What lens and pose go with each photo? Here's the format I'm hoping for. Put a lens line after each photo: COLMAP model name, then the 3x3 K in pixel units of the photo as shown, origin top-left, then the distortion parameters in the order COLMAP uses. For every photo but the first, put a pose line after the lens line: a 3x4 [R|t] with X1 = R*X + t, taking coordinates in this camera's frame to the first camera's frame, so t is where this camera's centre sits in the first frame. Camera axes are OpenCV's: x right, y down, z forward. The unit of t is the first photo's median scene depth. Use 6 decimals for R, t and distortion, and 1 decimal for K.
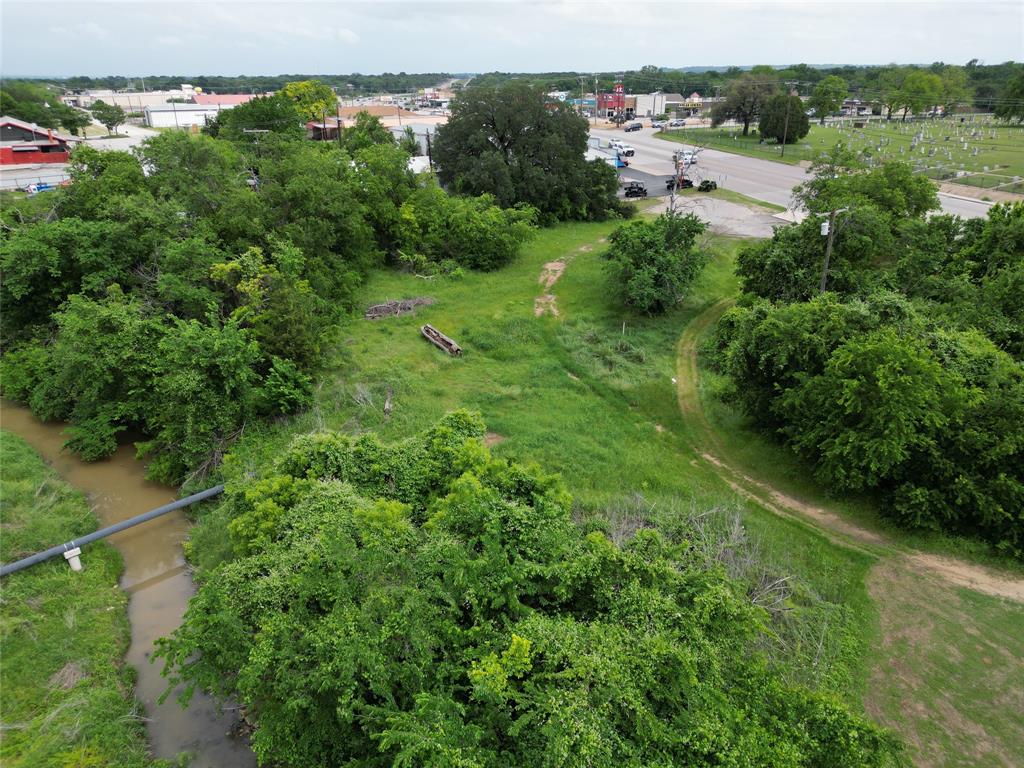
lens RADIAL K [[715.8, 0, 516.2], [0, 715.8, 385.2], [0, 0, 1]] dist [0.078170, -0.077881]
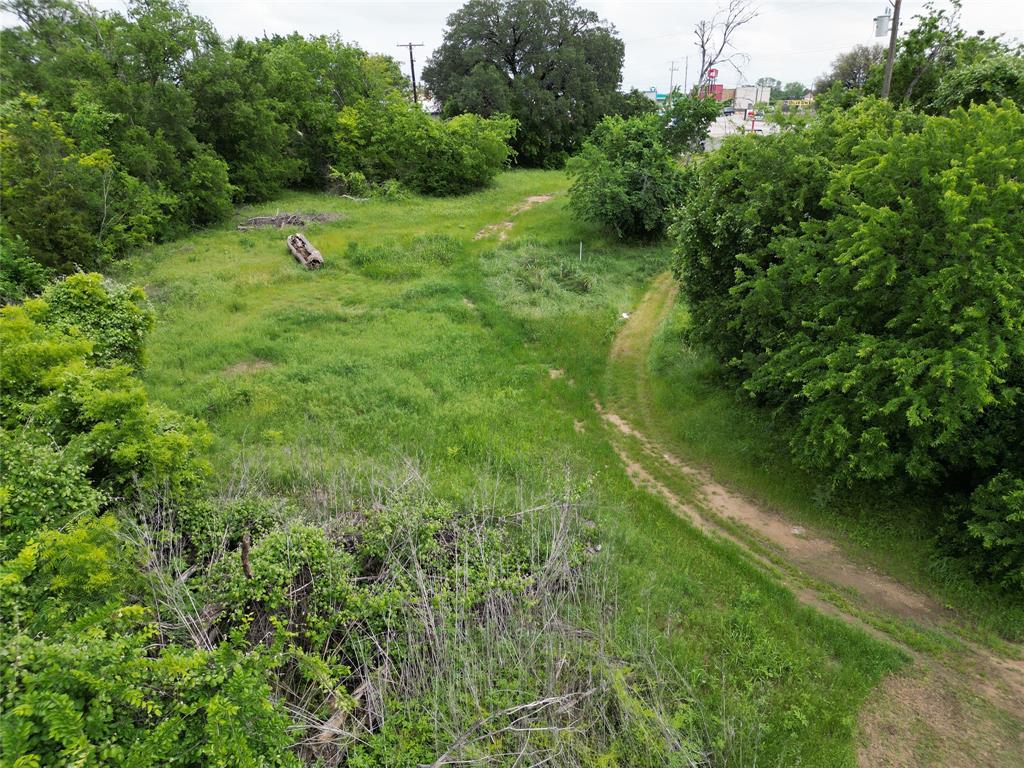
lens RADIAL K [[711.5, 0, 515.0], [0, 711.5, 405.9], [0, 0, 1]] dist [0.023695, -0.002338]
pose [[0.987798, 0.067844, -0.140186, 0.220184], [-0.068850, 0.997624, -0.002331, 0.079256], [0.139695, 0.011955, 0.990122, 0.389064]]
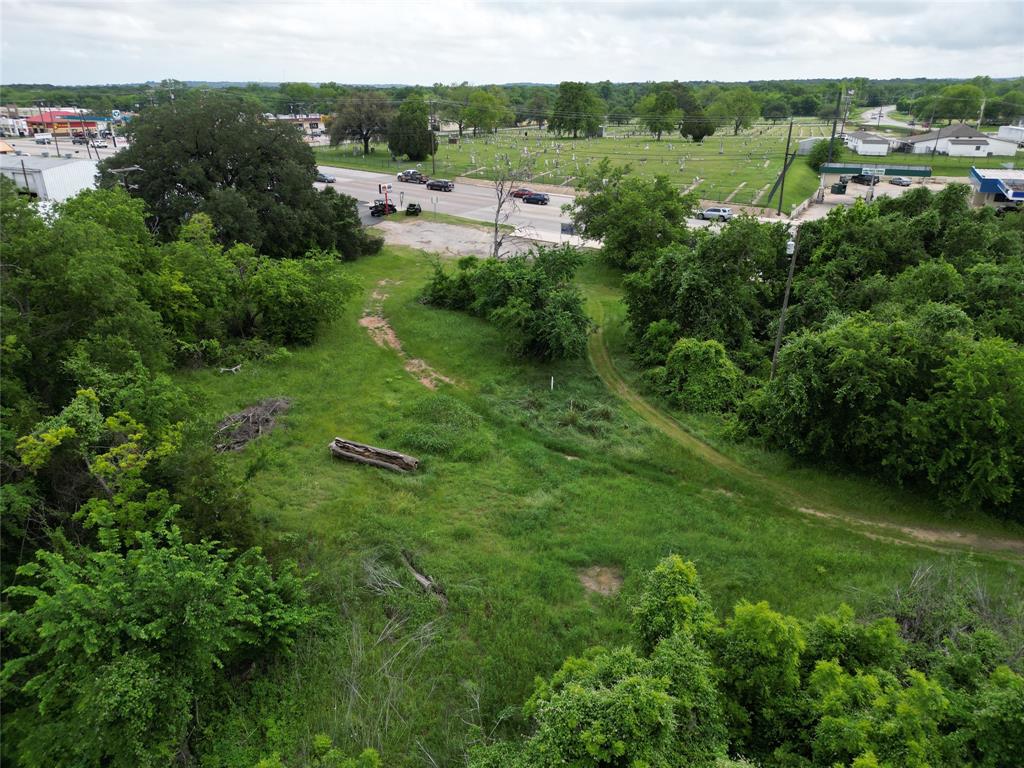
lens RADIAL K [[723.3, 0, 514.9], [0, 723.3, 364.8], [0, 0, 1]] dist [0.075094, -0.075305]
pose [[0.812025, -0.201552, 0.547716, -0.408350], [0.226645, 0.973722, 0.022299, -0.149494], [-0.537818, 0.106030, 0.836367, 0.341744]]
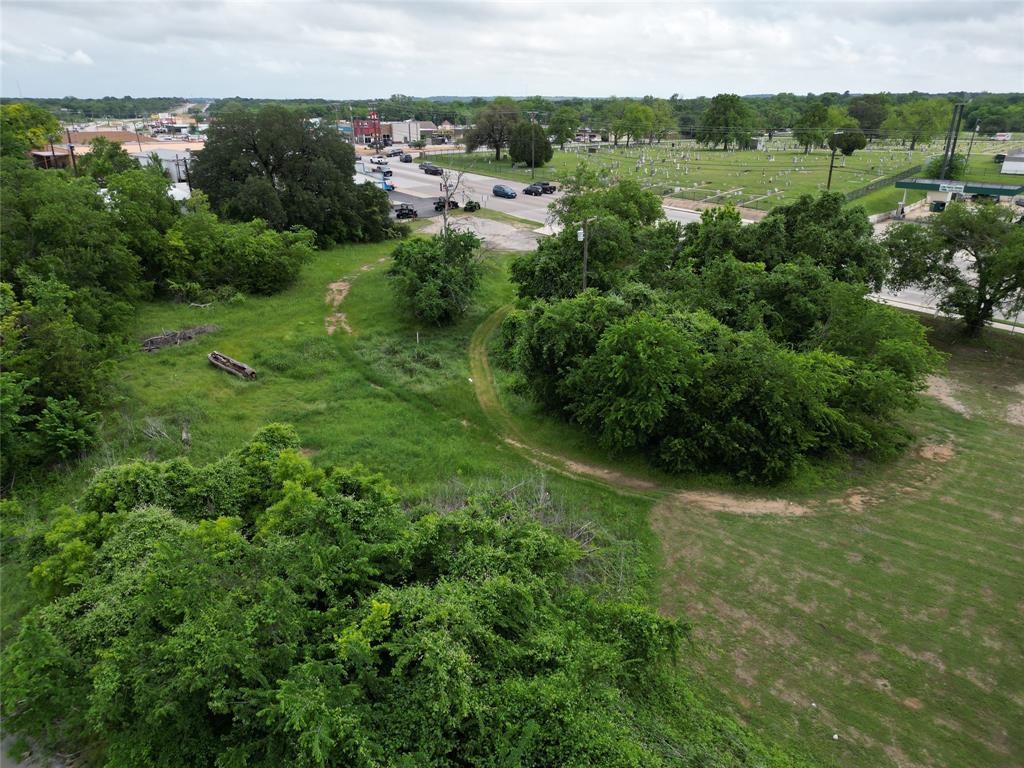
lens RADIAL K [[715.8, 0, 516.2], [0, 715.8, 385.2], [0, 0, 1]] dist [0.078170, -0.077881]
pose [[0.949712, -0.107534, 0.294082, -0.033917], [0.117138, 0.993000, -0.015187, 0.025809], [-0.290390, 0.048871, 0.955659, -0.054510]]
